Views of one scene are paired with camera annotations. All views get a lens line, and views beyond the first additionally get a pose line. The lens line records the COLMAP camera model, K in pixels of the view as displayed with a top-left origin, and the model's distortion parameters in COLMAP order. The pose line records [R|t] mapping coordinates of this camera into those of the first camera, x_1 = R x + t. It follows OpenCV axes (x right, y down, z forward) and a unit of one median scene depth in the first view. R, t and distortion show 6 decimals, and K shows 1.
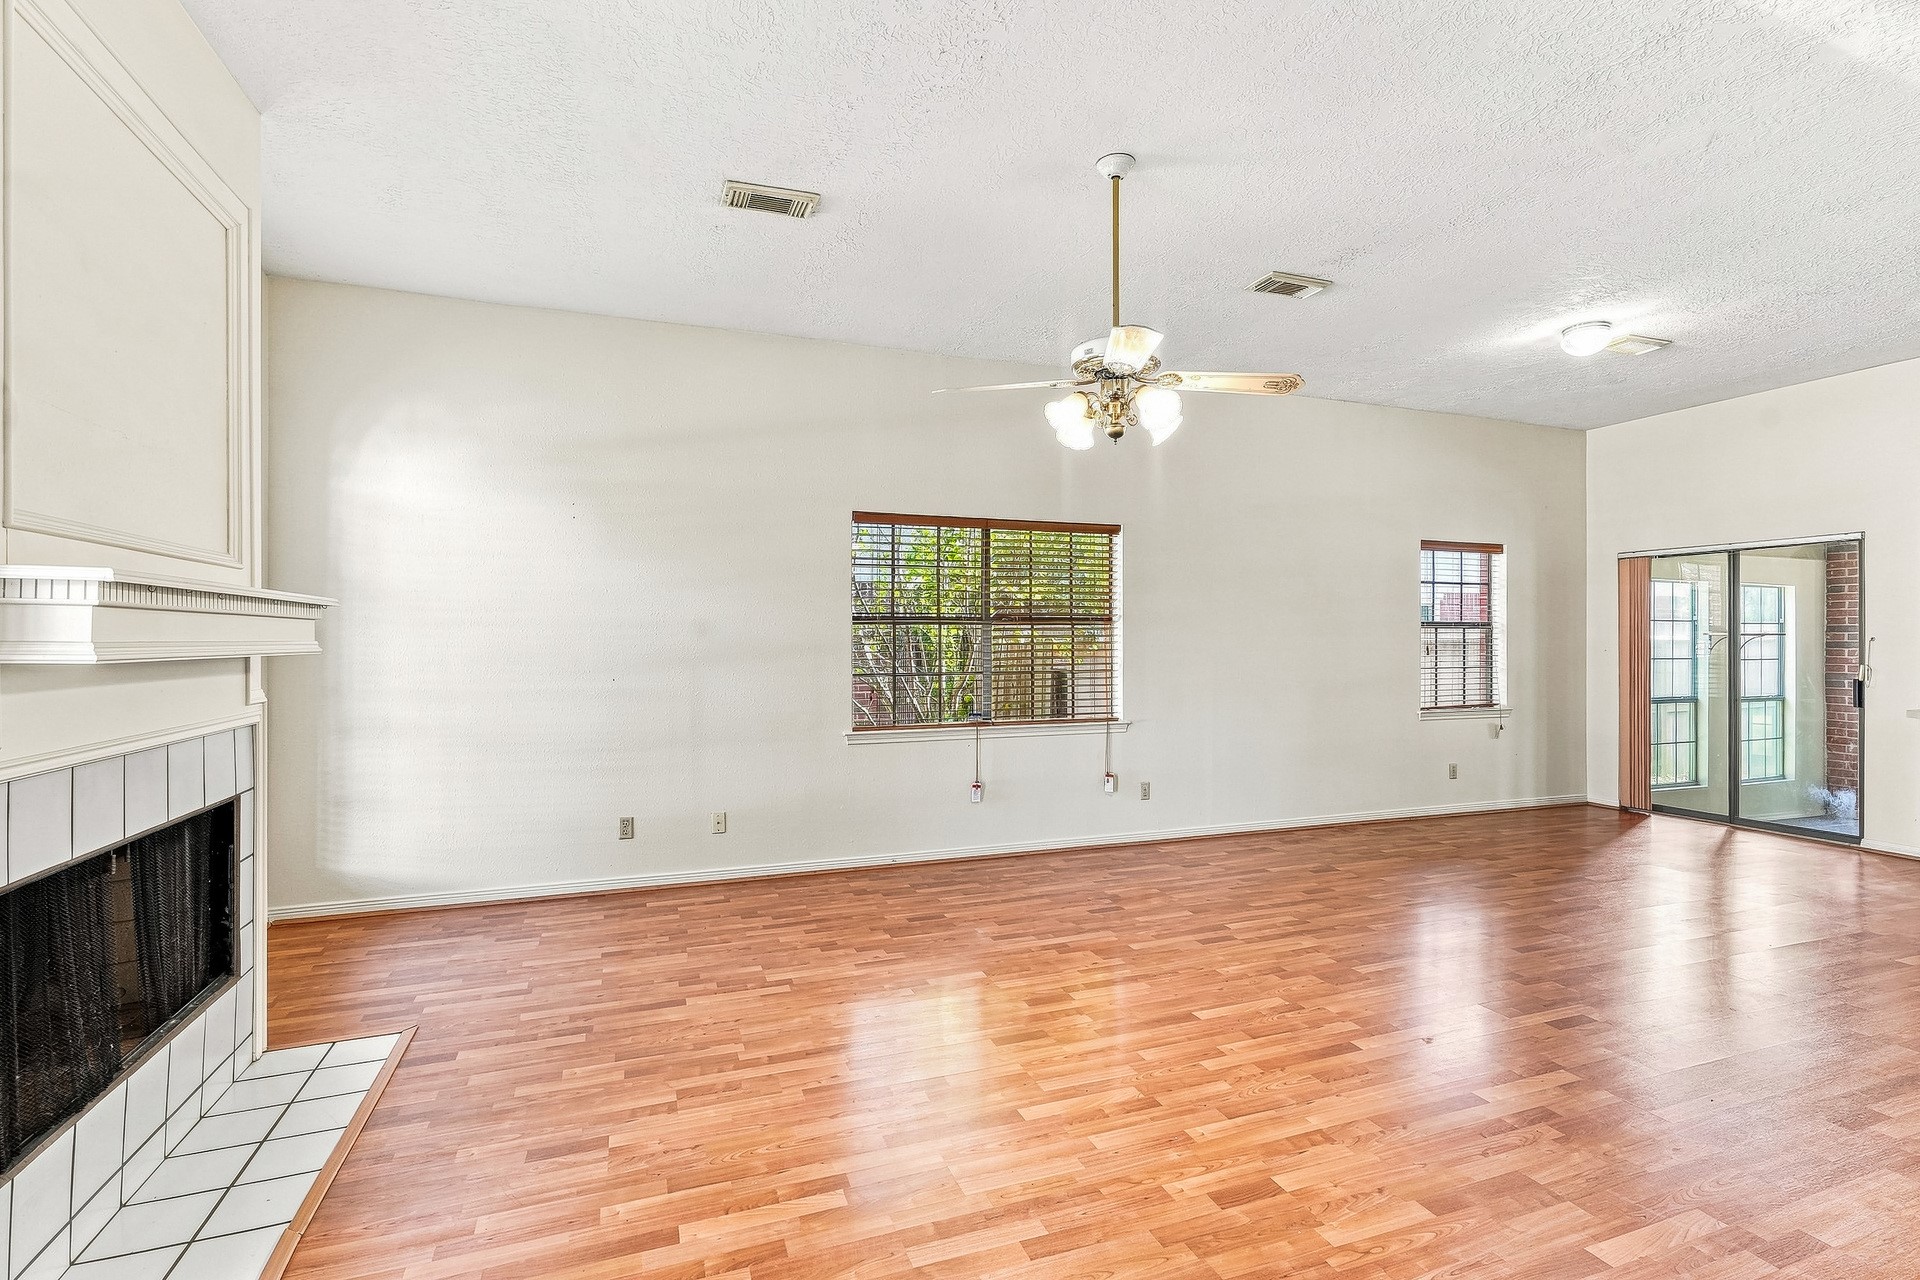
lens RADIAL K [[879.2, 0, 957.1], [0, 879.2, 640.9], [0, 0, 1]] dist [0.002523, 0.000695]
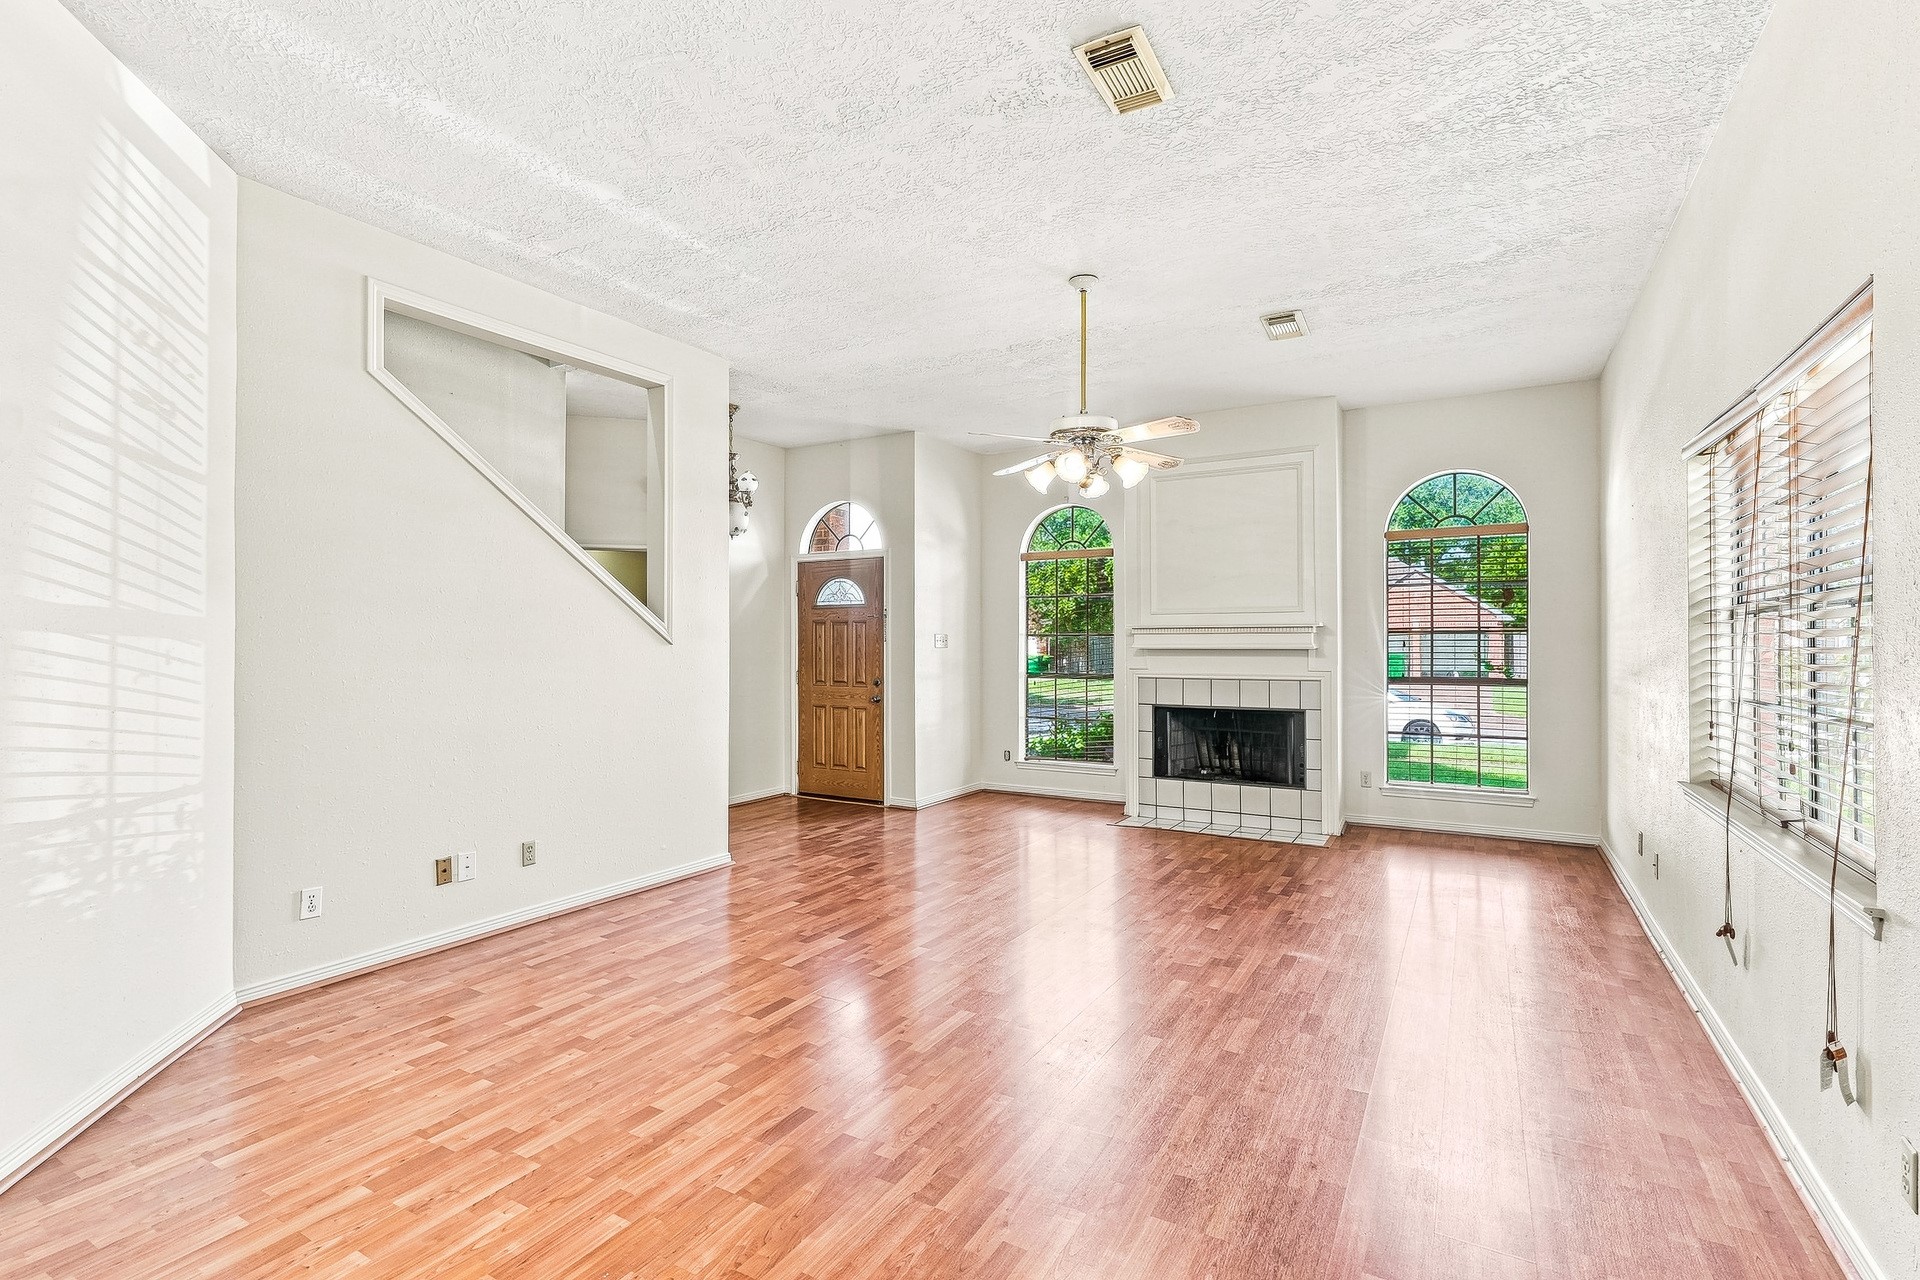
lens RADIAL K [[879.2, 0, 957.0], [0, 879.2, 641.7], [0, 0, 1]] dist [0.002523, 0.000695]
pose [[-0.769288, -0.001084, -0.638901, 1.201270], [0.001352, 0.999994, -0.003324, 0.002748], [0.638901, -0.003421, -0.769282, 1.952369]]
